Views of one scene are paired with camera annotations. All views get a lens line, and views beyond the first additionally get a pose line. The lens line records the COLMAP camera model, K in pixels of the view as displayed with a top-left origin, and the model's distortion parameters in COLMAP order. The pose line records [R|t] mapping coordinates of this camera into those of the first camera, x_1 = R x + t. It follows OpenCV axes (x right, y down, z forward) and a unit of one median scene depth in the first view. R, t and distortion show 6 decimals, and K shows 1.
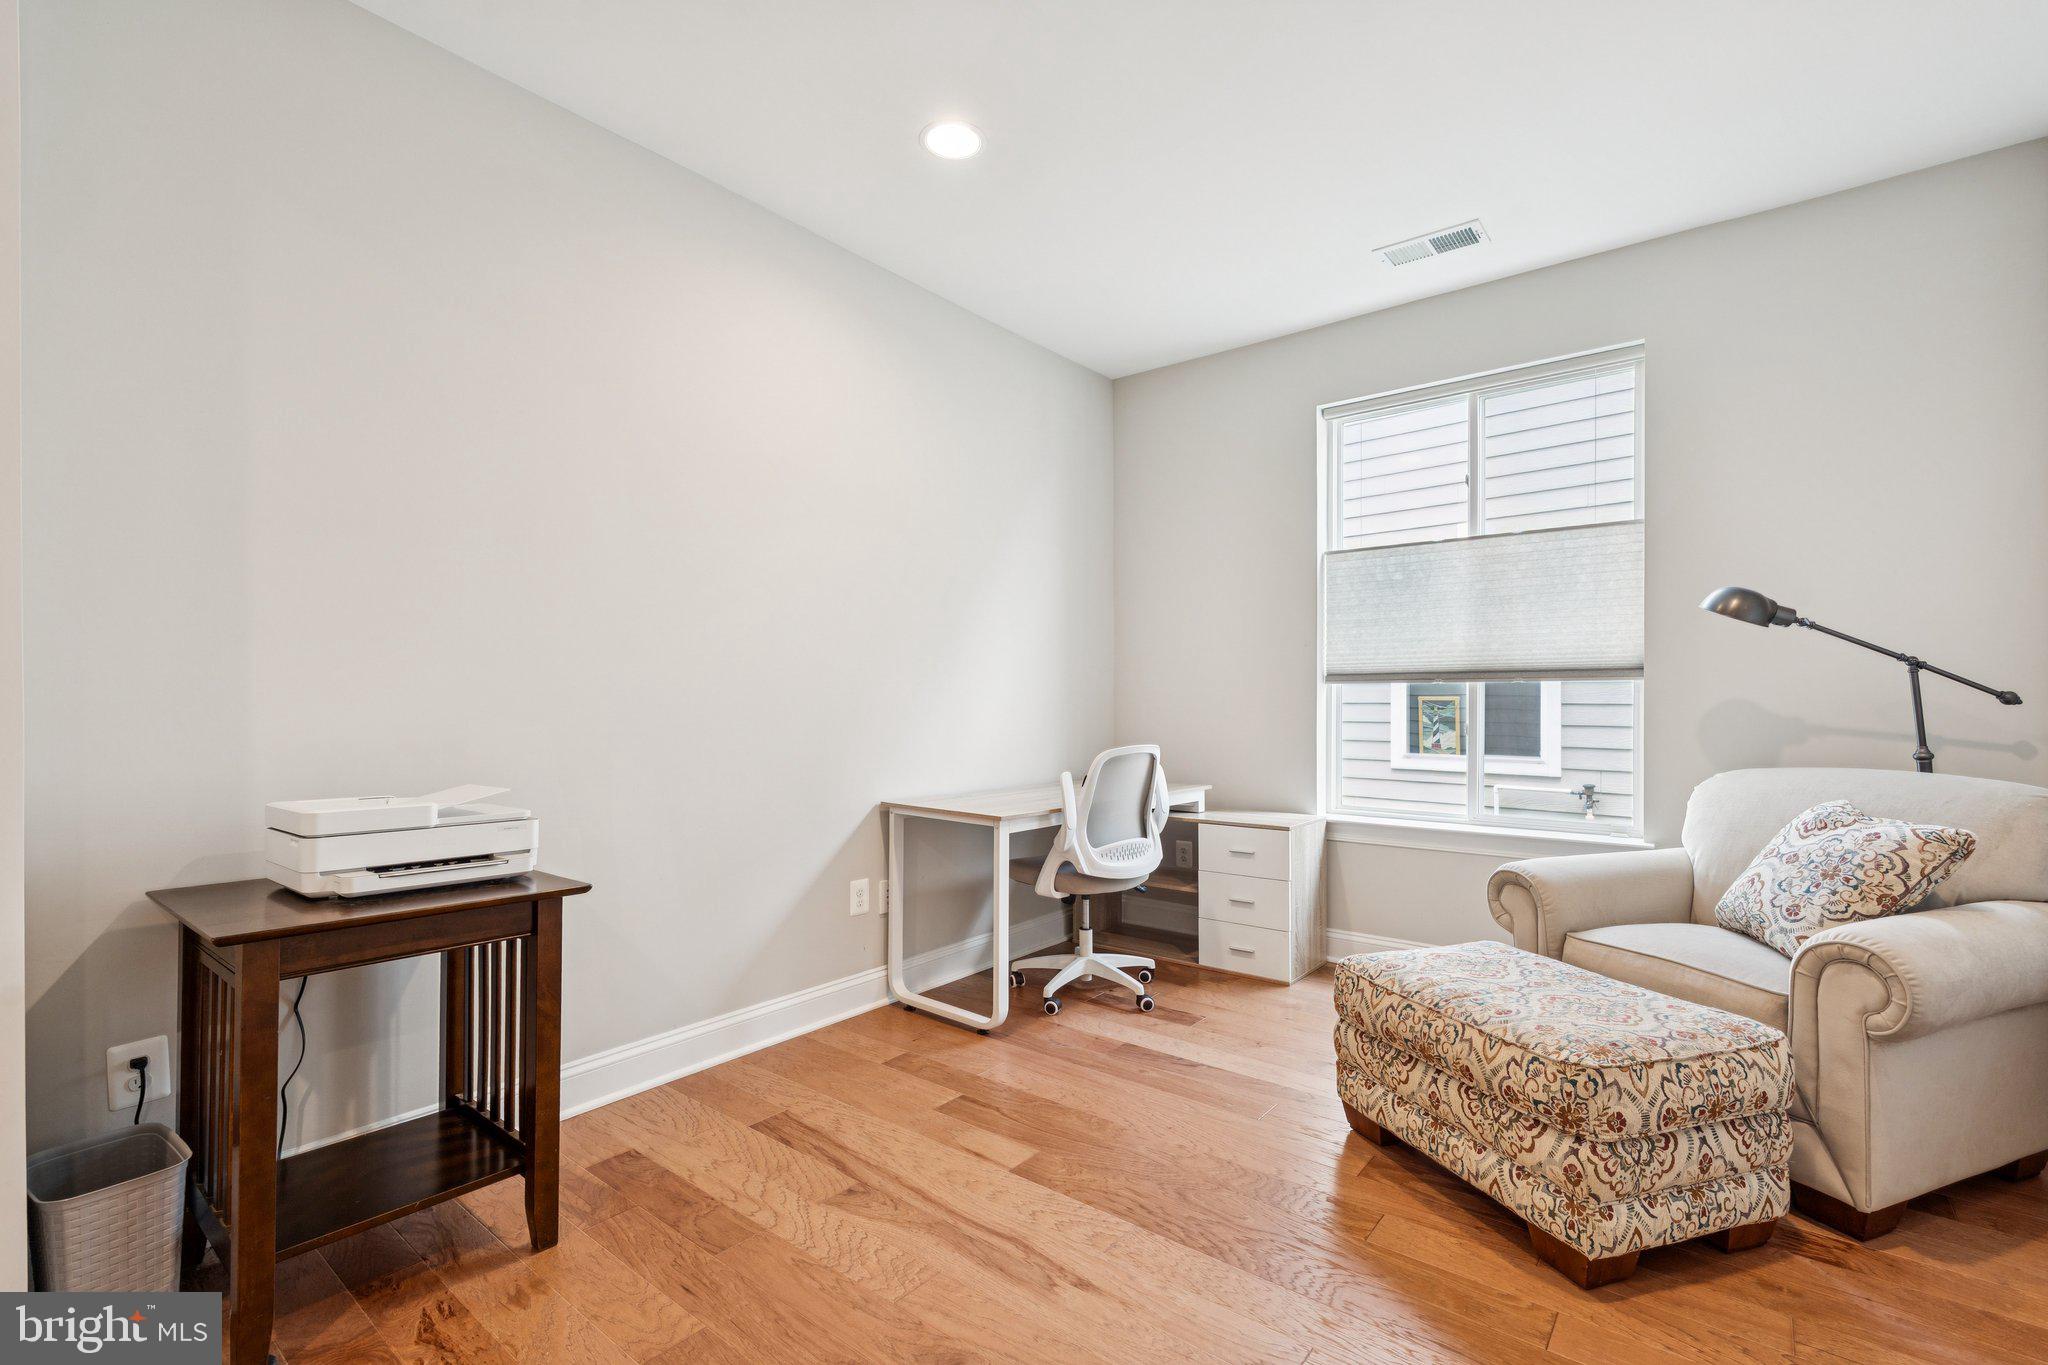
lens RADIAL K [[913.1, 0, 1028.7], [0, 913.1, 691.7], [0, 0, 1]] dist [-0.002641, -0.000812]
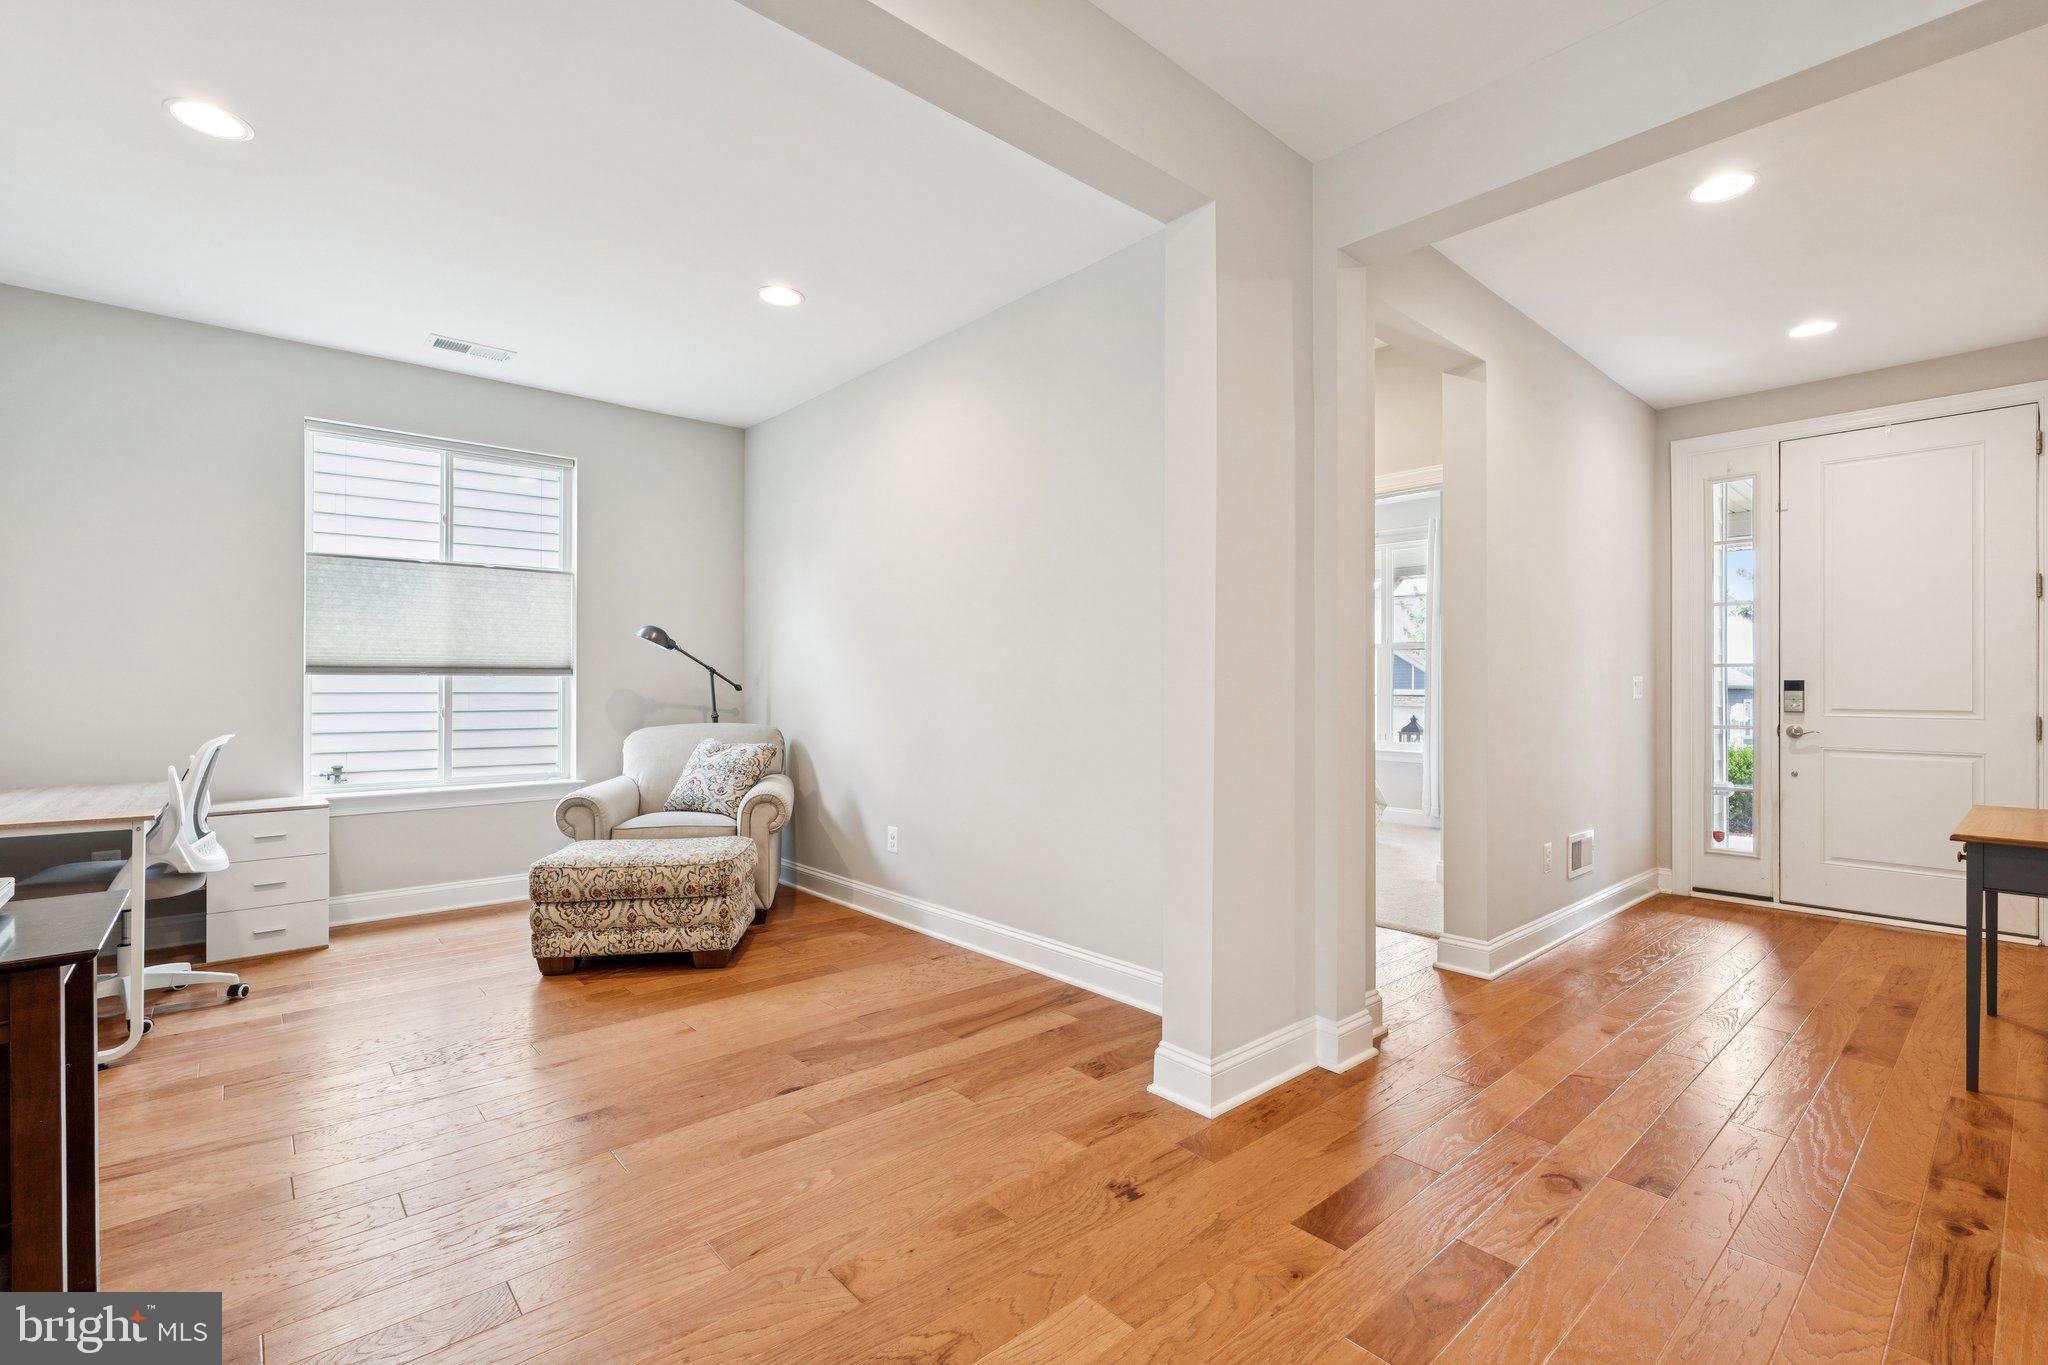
lens RADIAL K [[913.1, 0, 1028.7], [0, 913.1, 691.7], [0, 0, 1]] dist [-0.002641, -0.000812]
pose [[0.164220, -0.004539, 0.986413, -0.871117], [-0.006502, 0.999963, 0.005684, -0.000204], [-0.986402, -0.007347, 0.164185, -0.025730]]
